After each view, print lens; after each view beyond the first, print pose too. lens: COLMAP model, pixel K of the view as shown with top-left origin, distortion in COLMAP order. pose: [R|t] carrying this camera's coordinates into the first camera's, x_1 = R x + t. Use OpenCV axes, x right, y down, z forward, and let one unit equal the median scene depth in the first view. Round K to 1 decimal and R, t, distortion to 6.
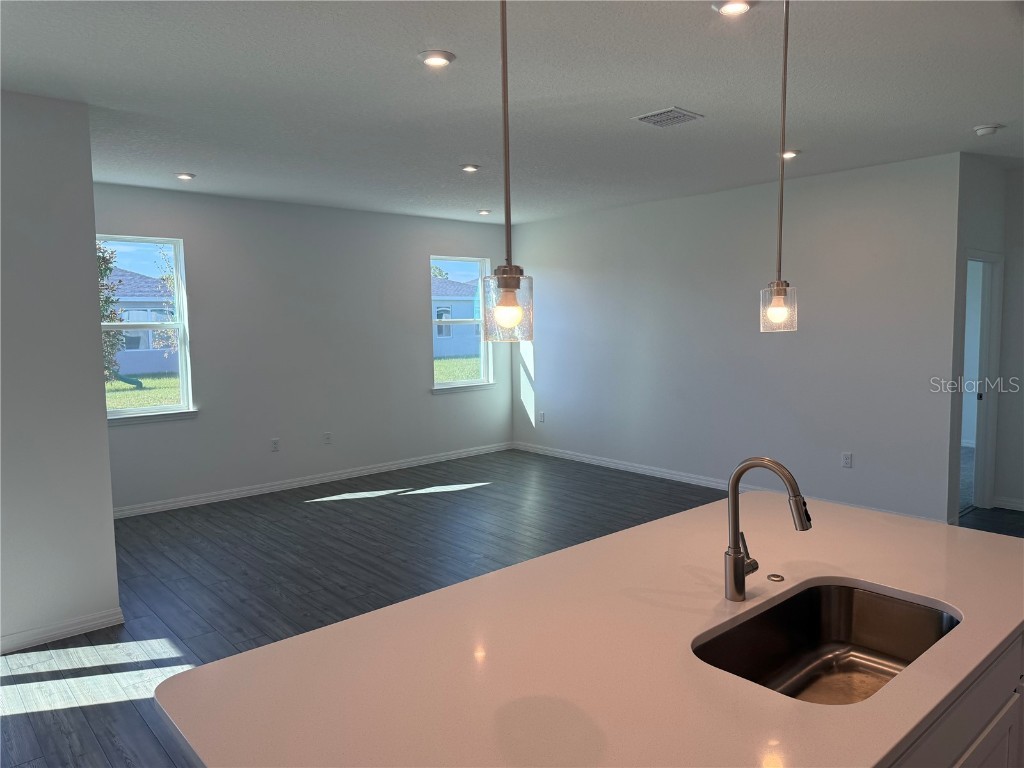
lens RADIAL K [[718.8, 0, 509.8], [0, 718.8, 381.8], [0, 0, 1]] dist [0.028787, -0.033729]
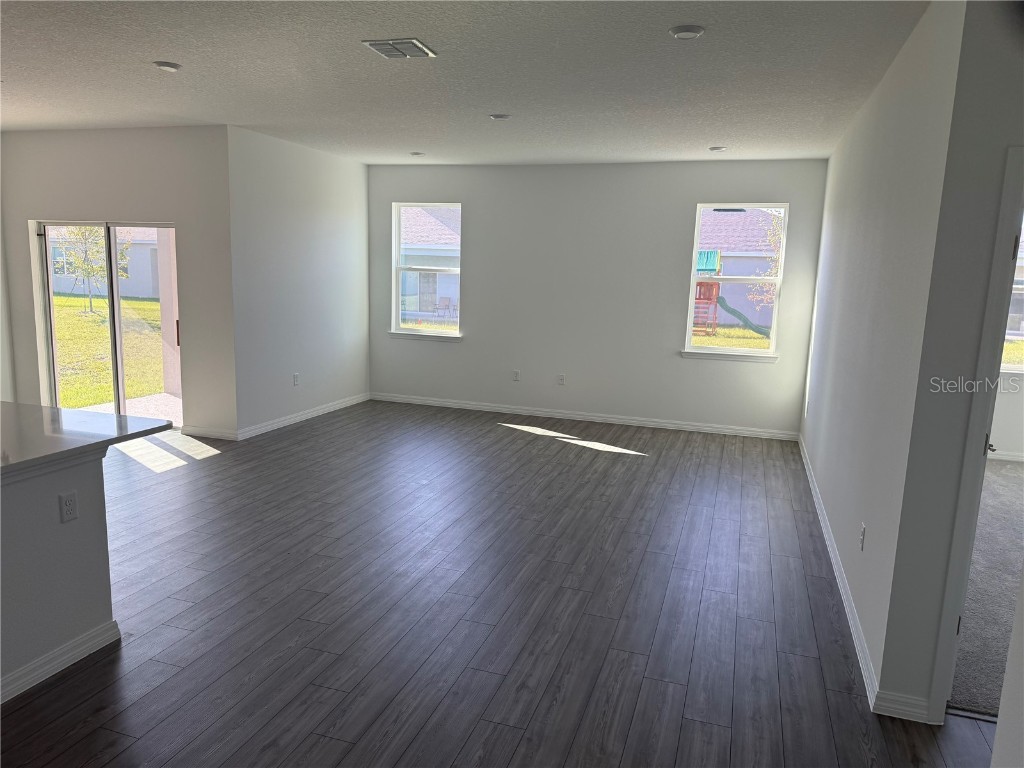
lens RADIAL K [[718.8, 0, 508.3], [0, 718.8, 386.0], [0, 0, 1]] dist [0.028787, -0.033729]
pose [[0.499201, 0.169331, -0.849779, 0.587984], [-0.114992, 0.984991, 0.128722, -0.039927], [0.858822, 0.033459, 0.511181, 0.332626]]
